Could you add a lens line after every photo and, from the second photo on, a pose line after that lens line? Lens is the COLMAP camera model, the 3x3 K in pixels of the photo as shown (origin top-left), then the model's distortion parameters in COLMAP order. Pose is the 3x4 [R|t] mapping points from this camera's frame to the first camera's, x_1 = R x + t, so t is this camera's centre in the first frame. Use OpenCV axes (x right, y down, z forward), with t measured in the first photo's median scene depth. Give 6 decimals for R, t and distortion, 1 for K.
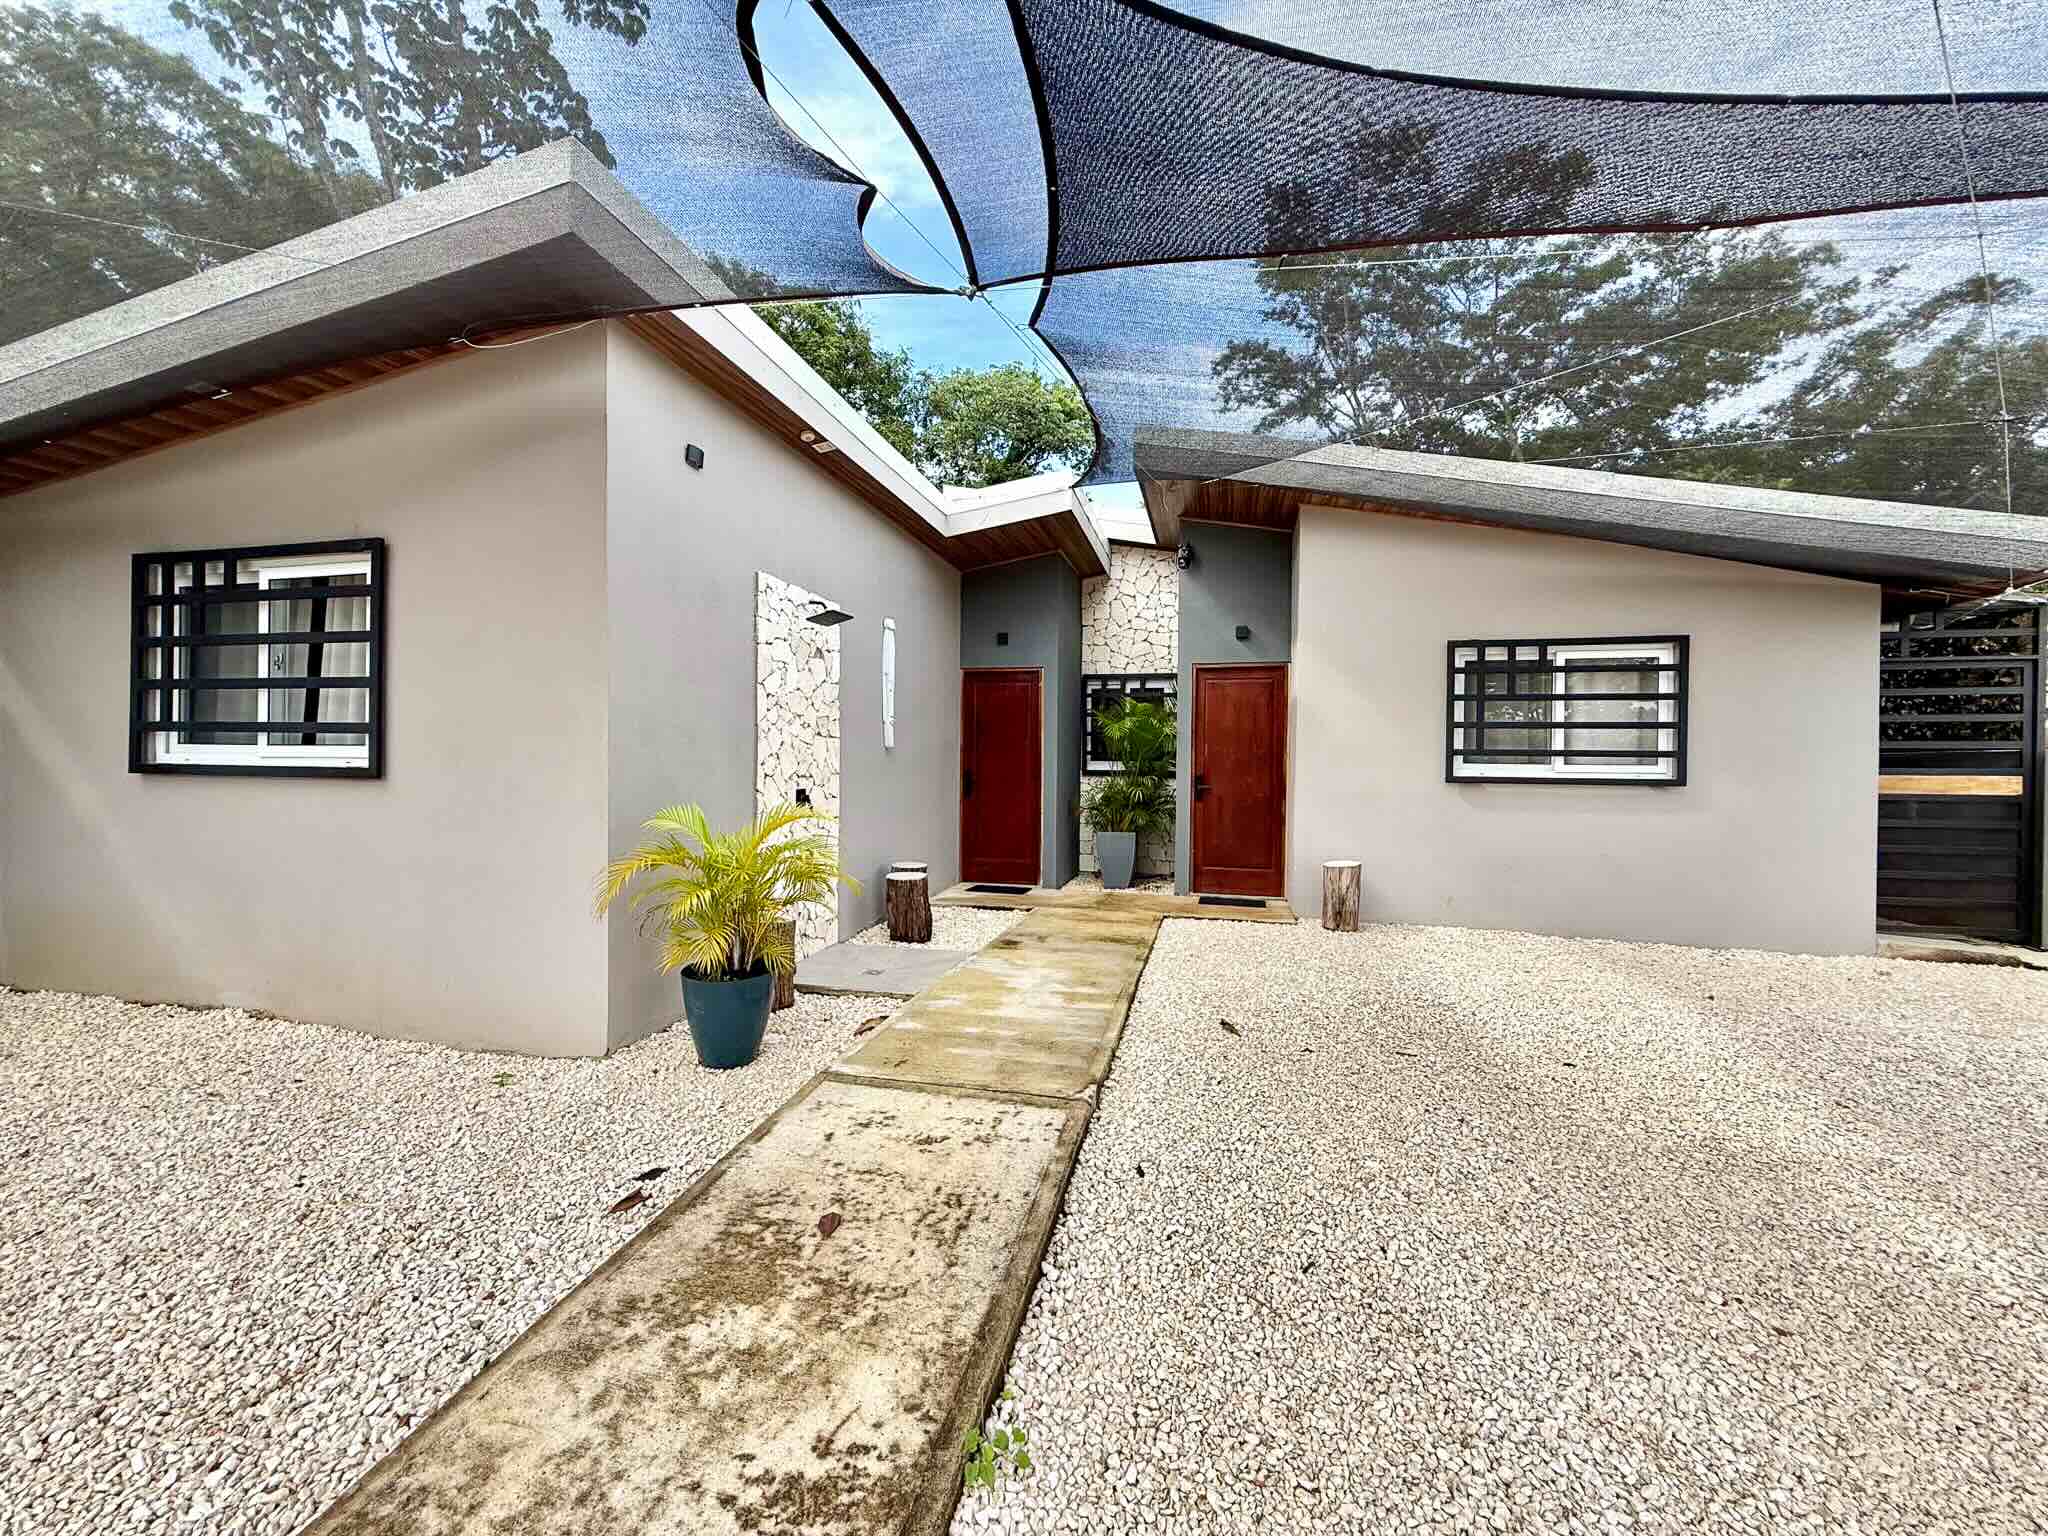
lens RADIAL K [[816.9, 0, 1024.0], [0, 816.9, 768.0], [0, 0, 1]] dist [-0.000201, 0.000253]
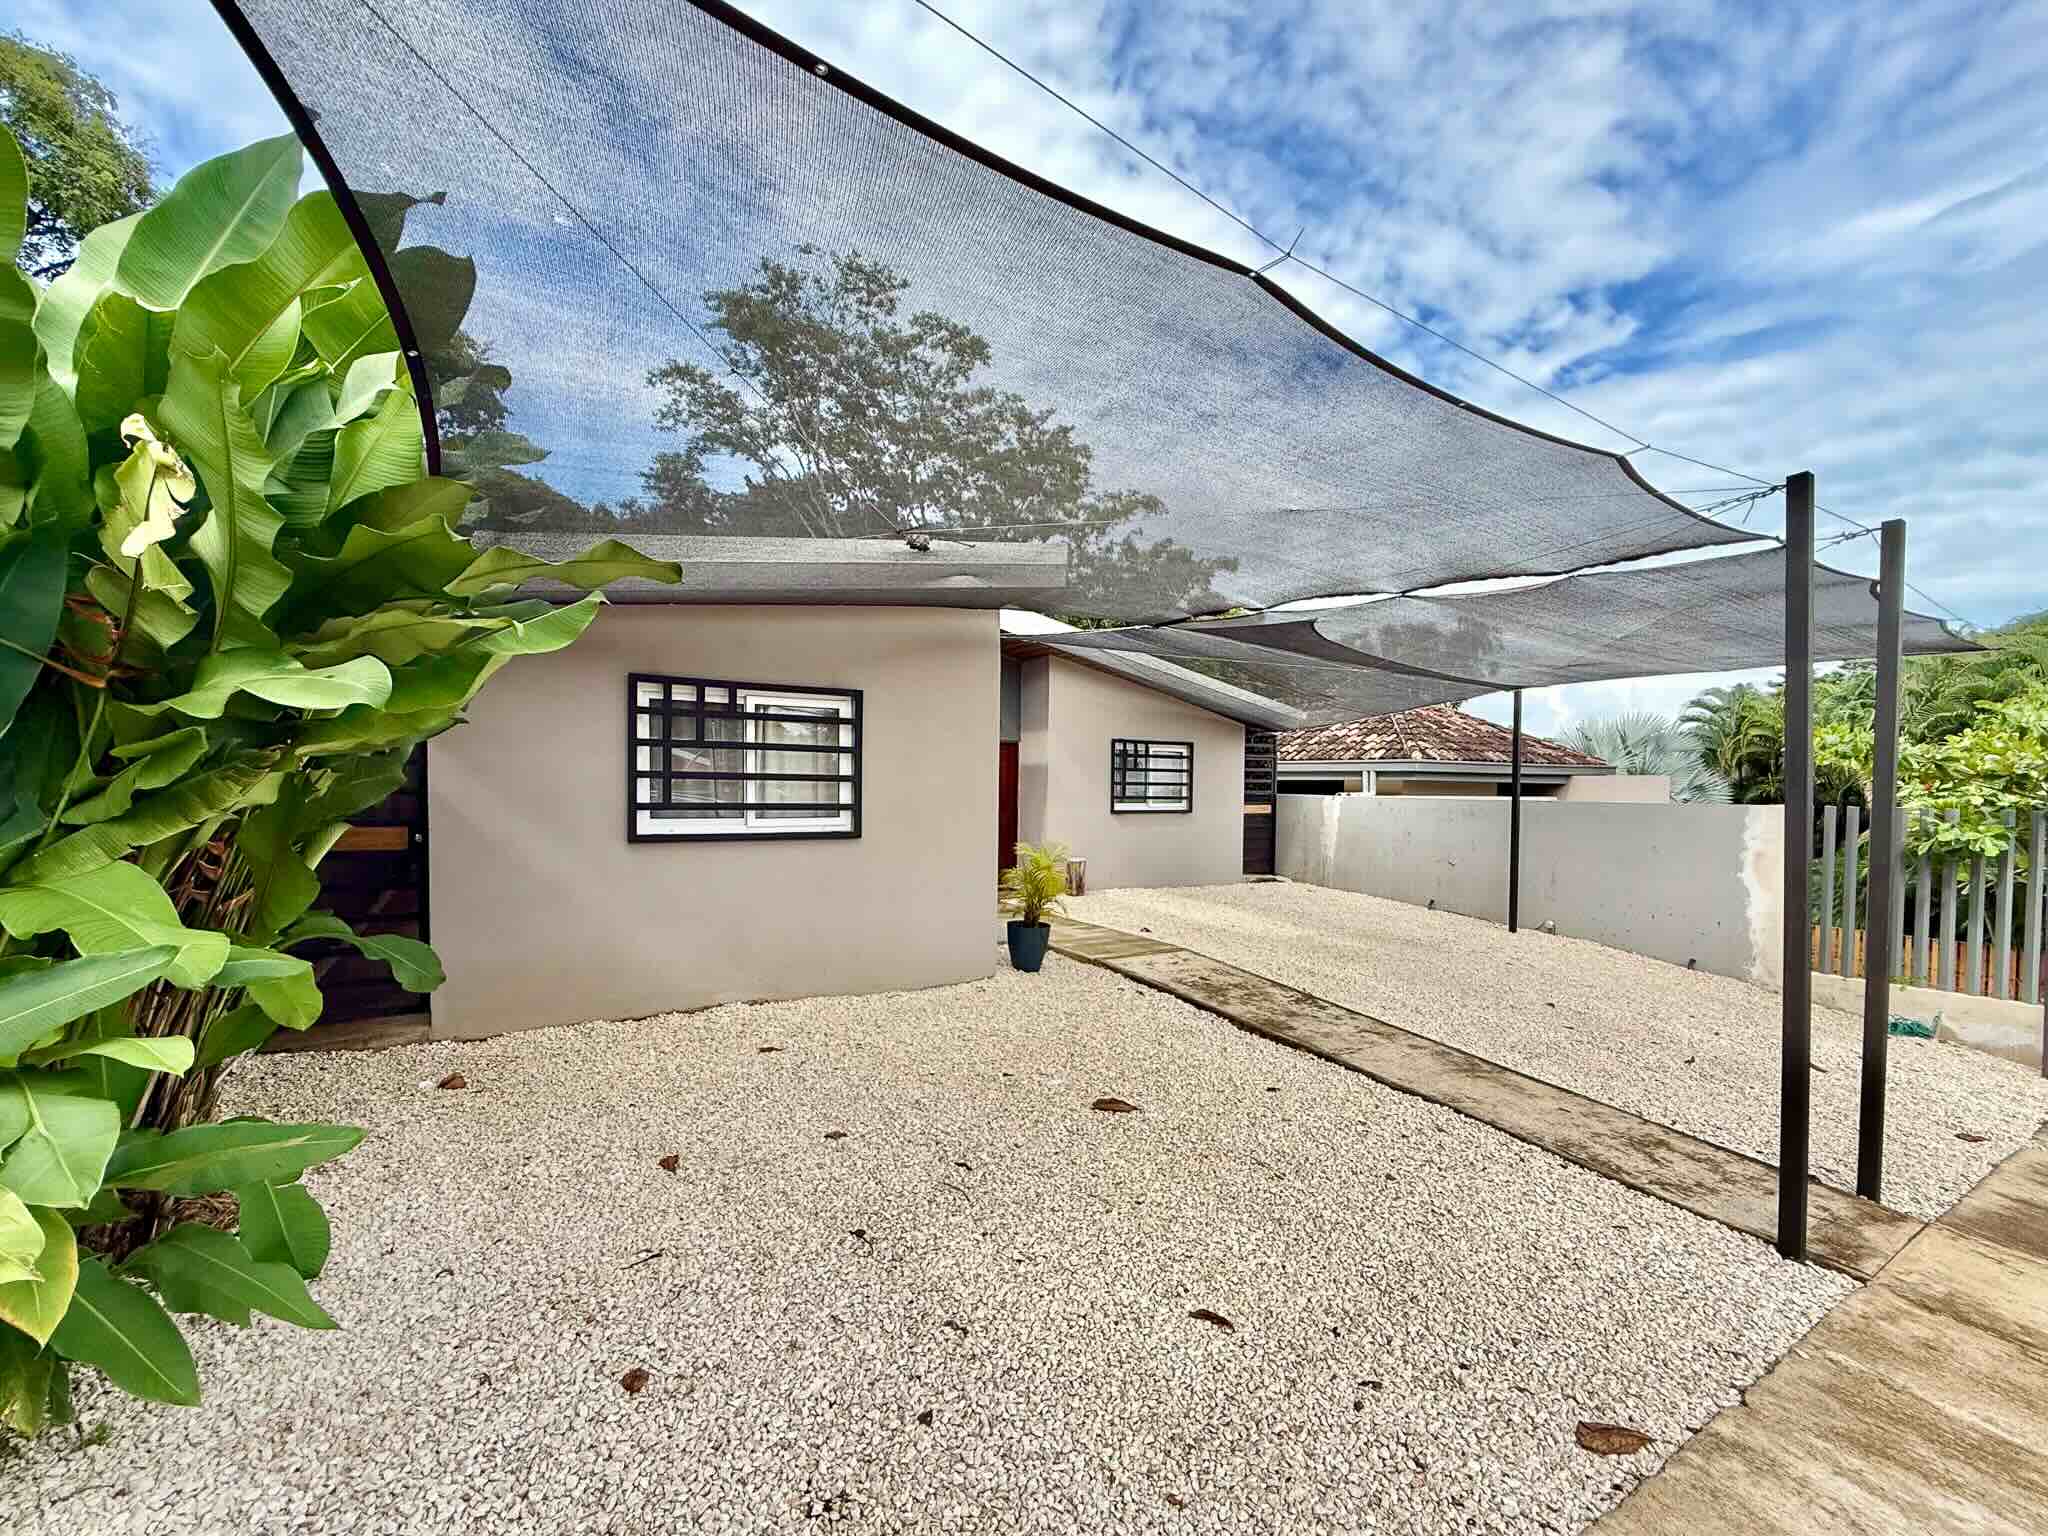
lens RADIAL K [[866.2, 0, 1024.5], [0, 866.2, 806.9], [0, 0, 1]] dist [-0.002314, -0.000081]
pose [[0.699597, -0.022067, 0.714197, -1.074070], [-0.000560, 0.999506, 0.031431, -0.061699], [-0.714537, -0.022388, 0.699239, -0.266281]]
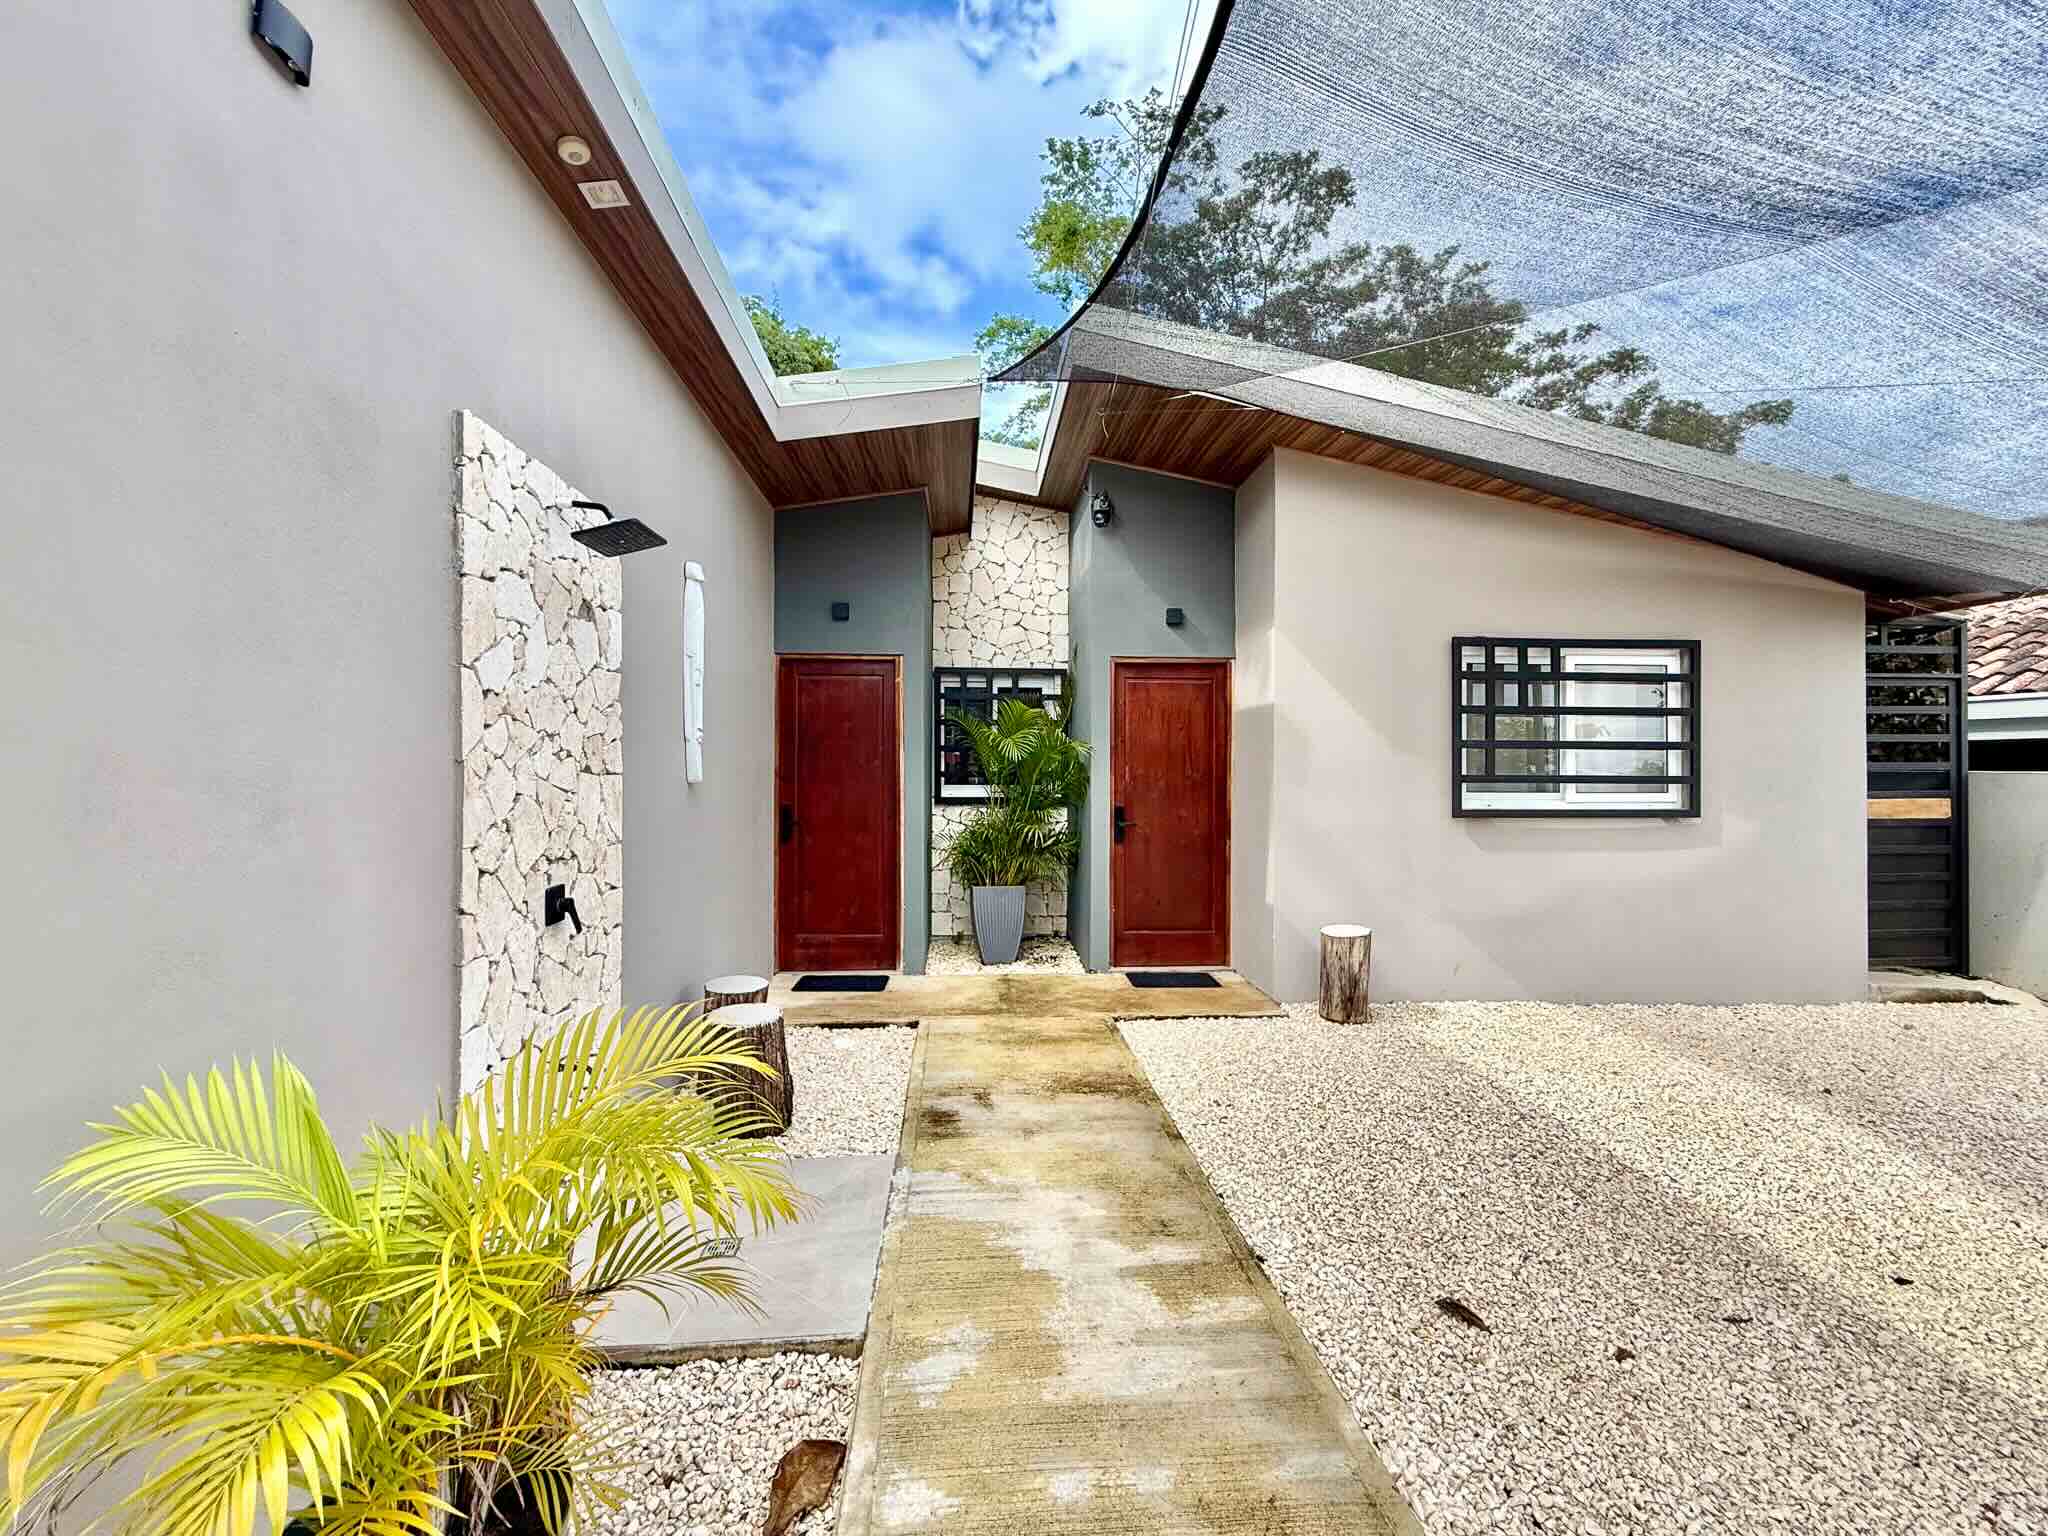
lens RADIAL K [[863.2, 0, 1021.3], [0, 863.2, 760.4], [0, 0, 1]] dist [-0.000458, 0.000245]
pose [[0.951107, -0.005652, 0.308811, -0.134792], [0.008512, 0.999932, -0.007914, -0.034356], [-0.308745, 0.010155, 0.951091, 0.343419]]
